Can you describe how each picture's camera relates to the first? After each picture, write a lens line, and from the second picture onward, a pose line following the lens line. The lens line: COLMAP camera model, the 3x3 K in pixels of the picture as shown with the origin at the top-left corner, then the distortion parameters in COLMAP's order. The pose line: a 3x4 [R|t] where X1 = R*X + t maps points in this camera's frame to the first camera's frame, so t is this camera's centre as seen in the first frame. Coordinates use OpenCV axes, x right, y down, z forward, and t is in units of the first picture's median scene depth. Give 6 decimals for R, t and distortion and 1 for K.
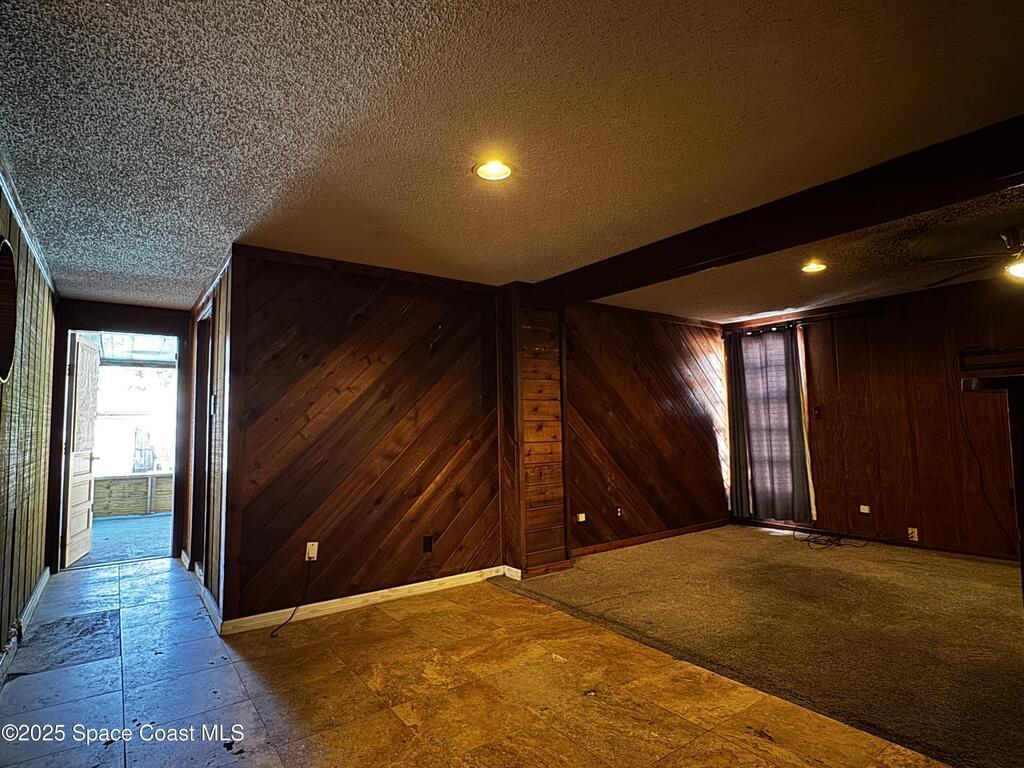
lens RADIAL K [[538.5, 0, 509.1], [0, 538.5, 383.8], [0, 0, 1]] dist [-0.003672, 0.000275]
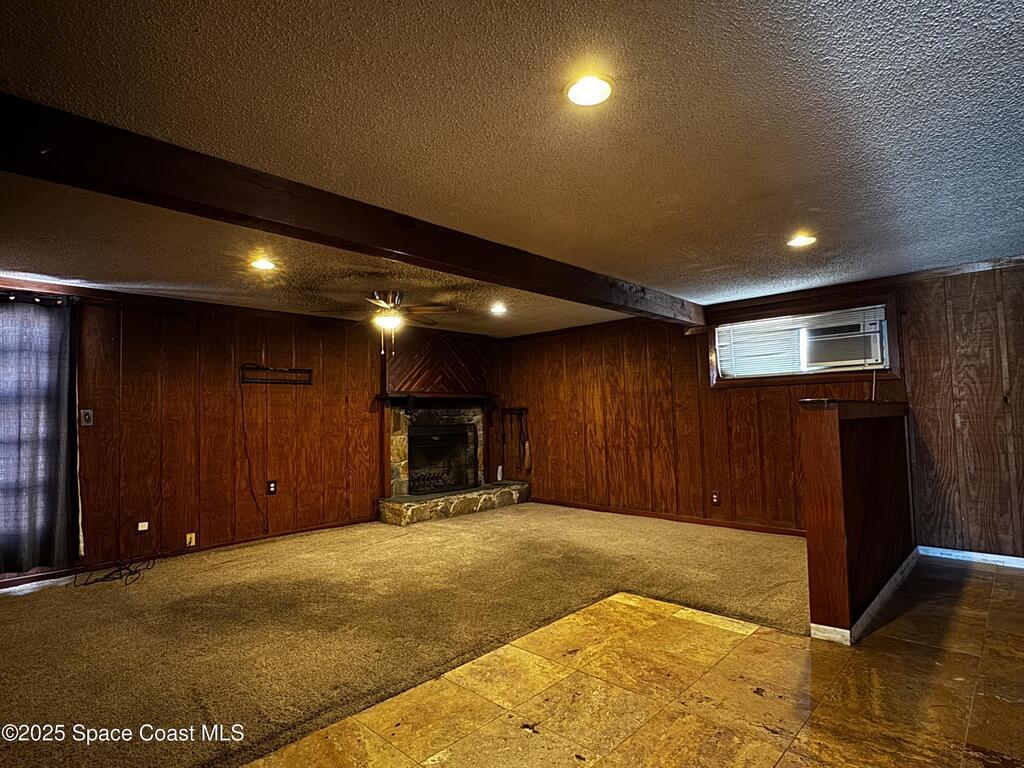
lens RADIAL K [[538.5, 0, 509.1], [0, 538.5, 383.8], [0, 0, 1]] dist [-0.003672, 0.000275]
pose [[-0.173882, 0.072282, 0.982110, -0.335213], [-0.054858, 0.995043, -0.082946, 0.036550], [-0.983237, -0.068300, -0.169055, 0.553369]]
